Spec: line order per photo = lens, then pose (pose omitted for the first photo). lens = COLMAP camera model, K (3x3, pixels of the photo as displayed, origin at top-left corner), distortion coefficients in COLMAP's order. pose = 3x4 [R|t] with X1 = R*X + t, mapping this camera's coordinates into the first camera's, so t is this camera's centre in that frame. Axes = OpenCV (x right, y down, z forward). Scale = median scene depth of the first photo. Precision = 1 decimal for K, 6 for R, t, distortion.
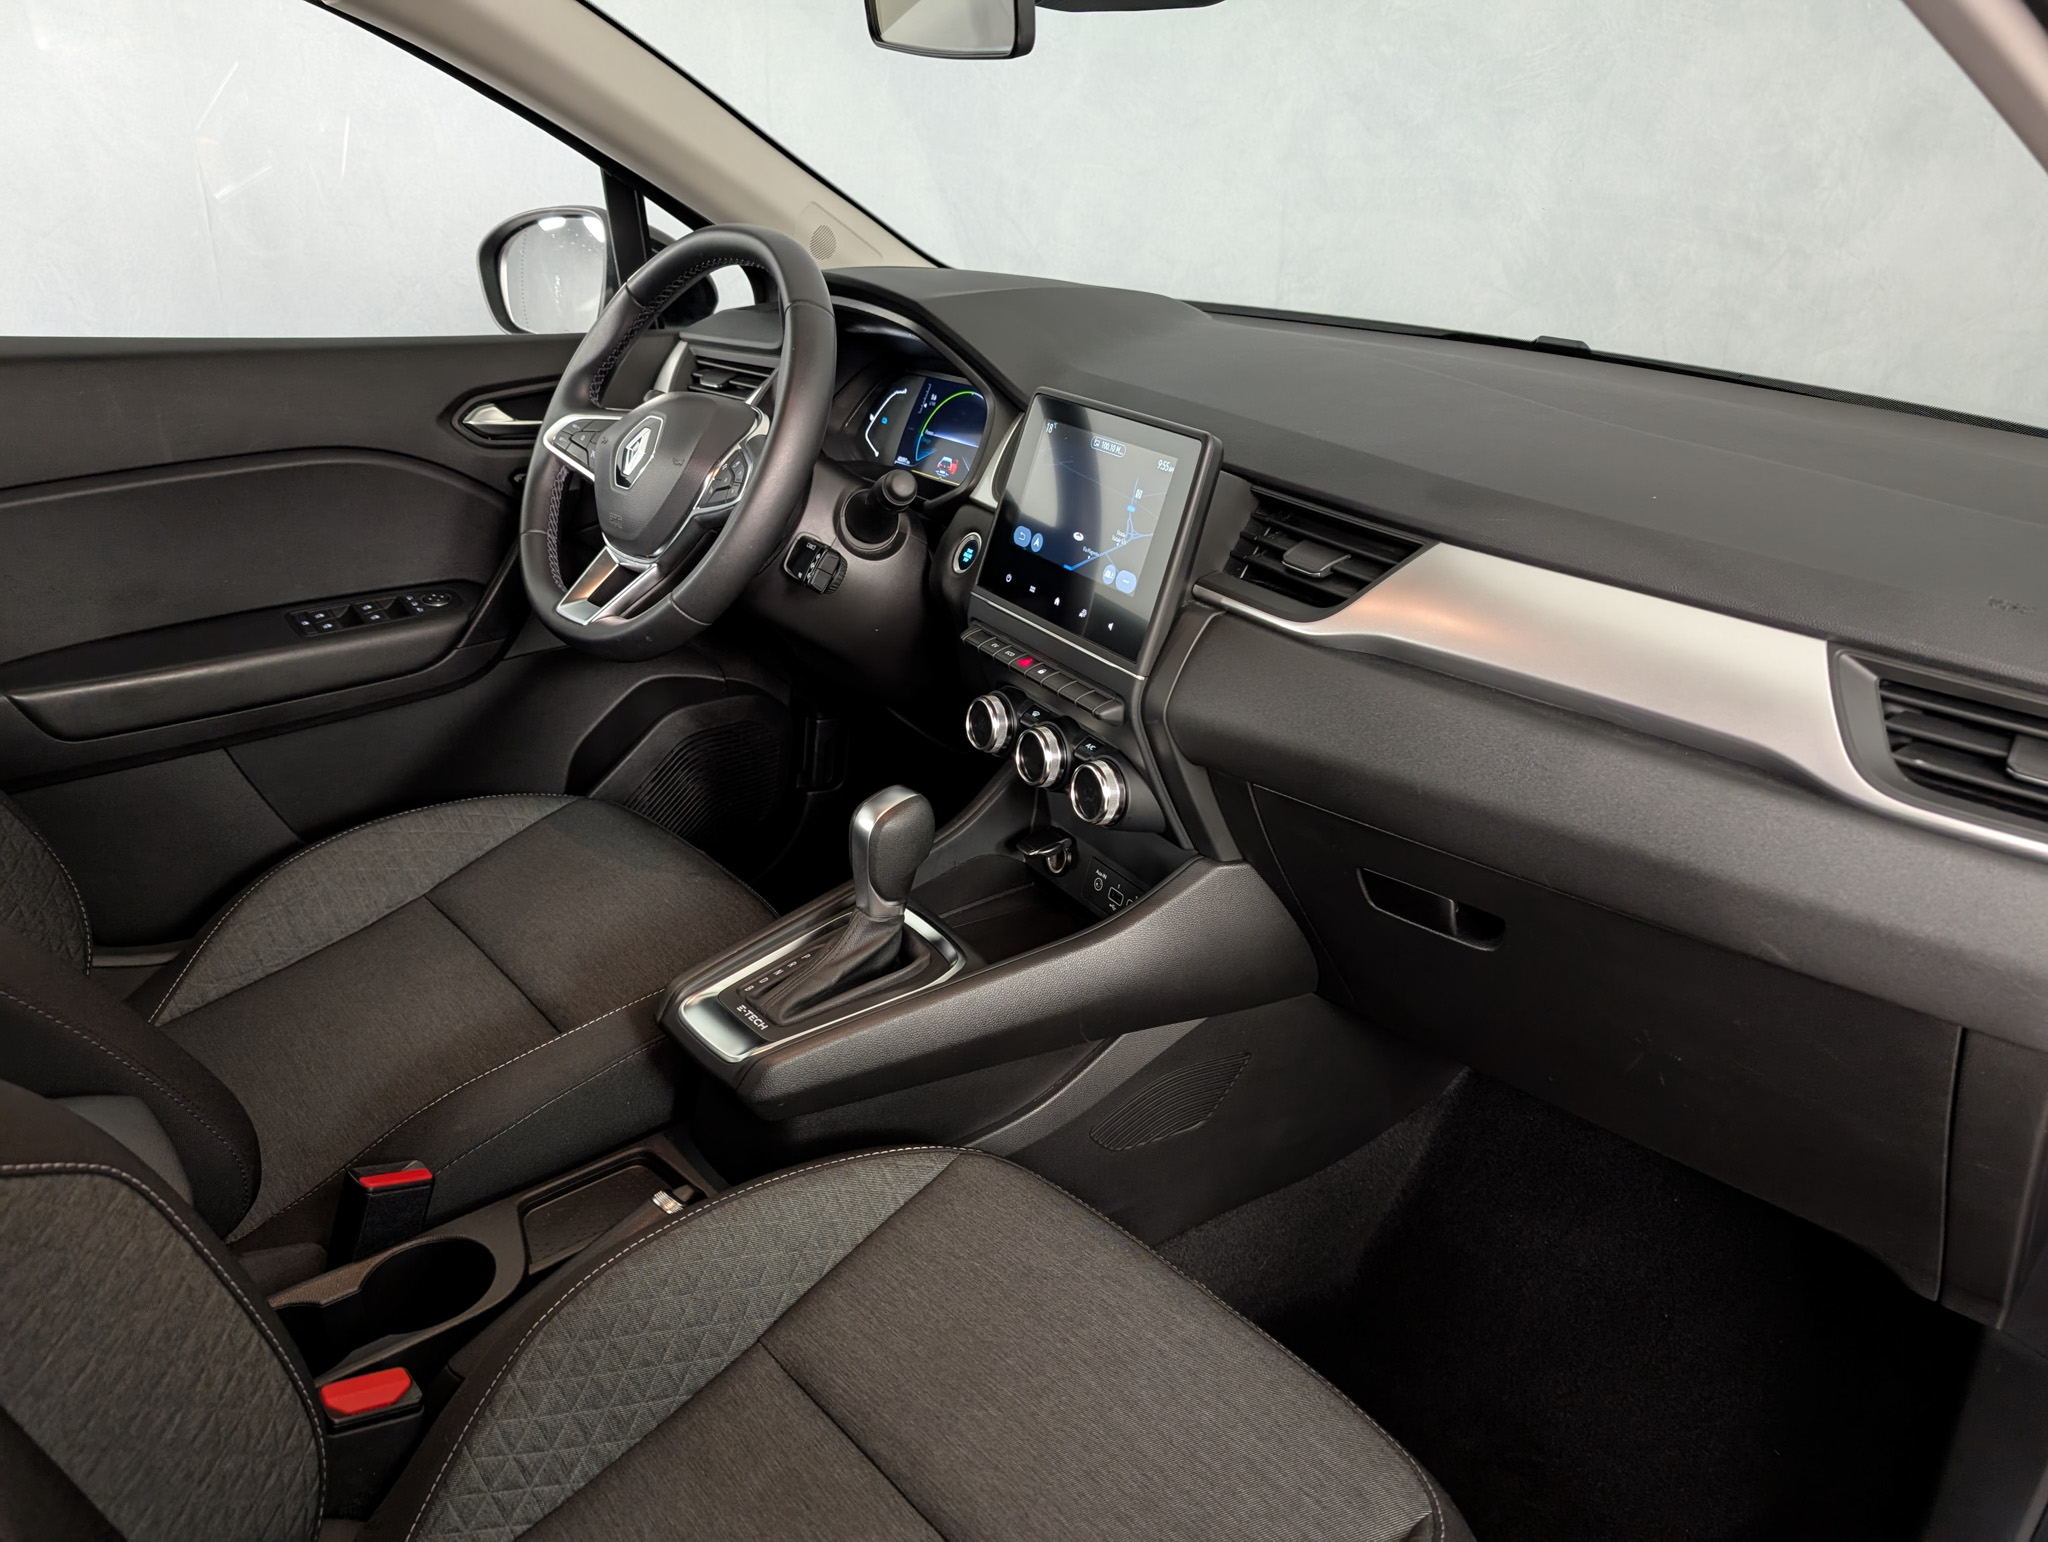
lens RADIAL K [[1629.7, 0, 1022.8], [0, 1629.7, 768.3], [0, 0, 1]] dist [0.012083, -0.023146]
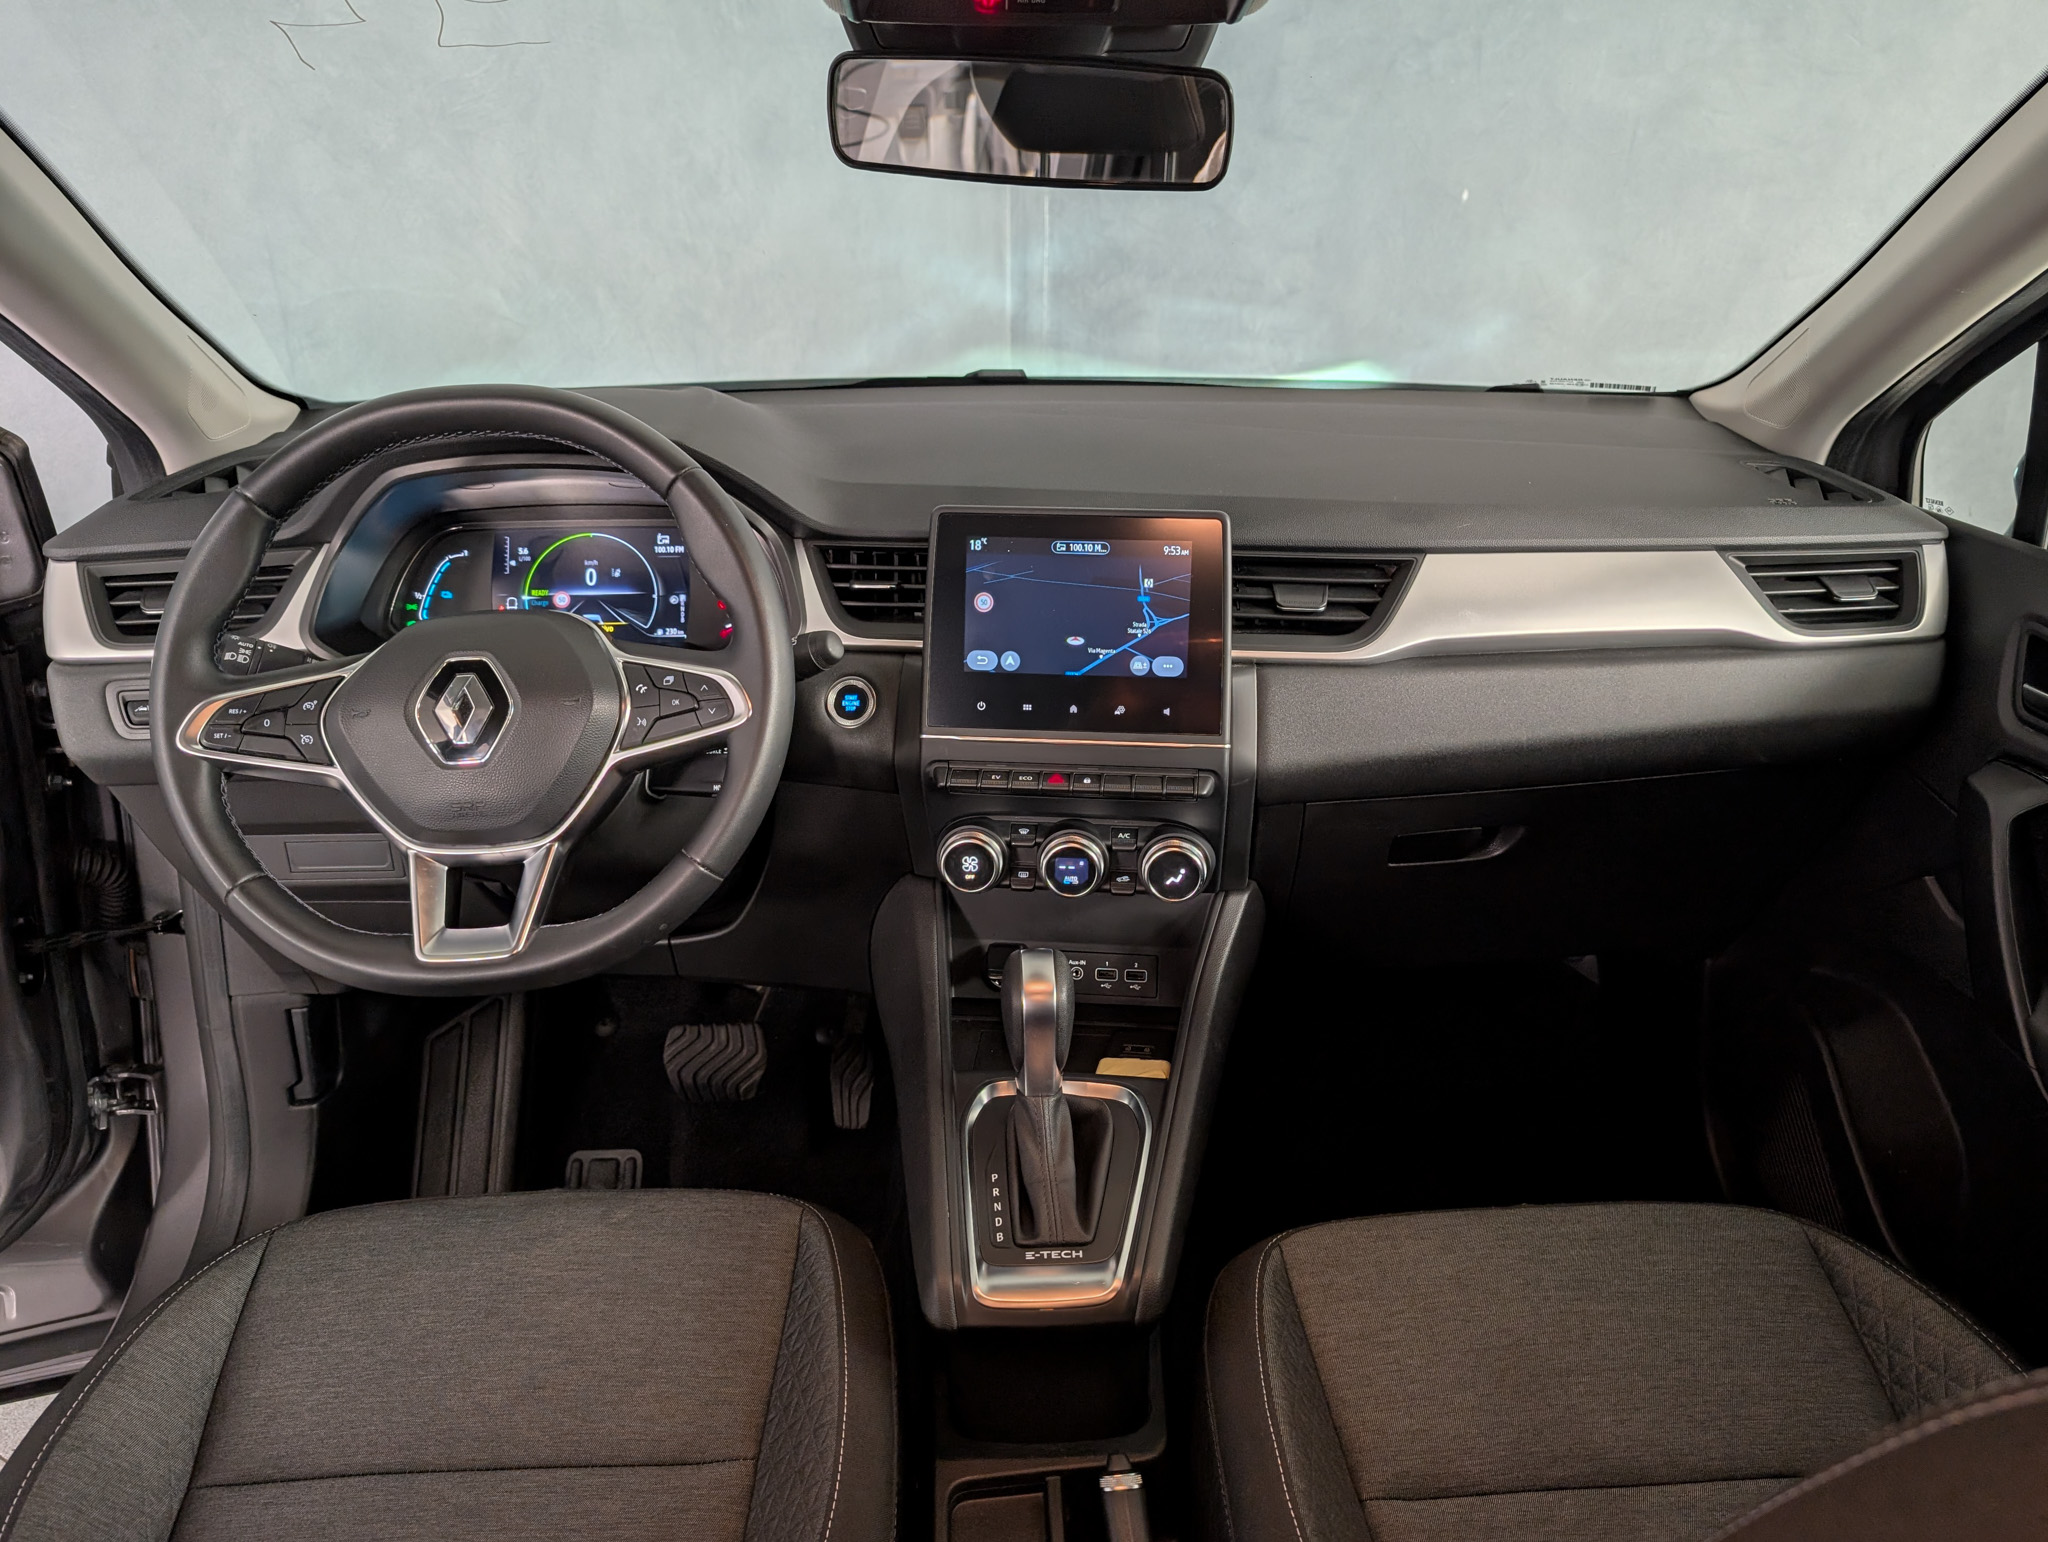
lens RADIAL K [[1629.7, 0, 1023.1], [0, 1629.7, 773.7], [0, 0, 1]] dist [0.012083, -0.023146]
pose [[0.541892, -0.339184, 0.768965, -0.618264], [0.312960, 0.930582, 0.189929, -0.211364], [-0.780006, 0.137734, 0.610427, 0.336296]]
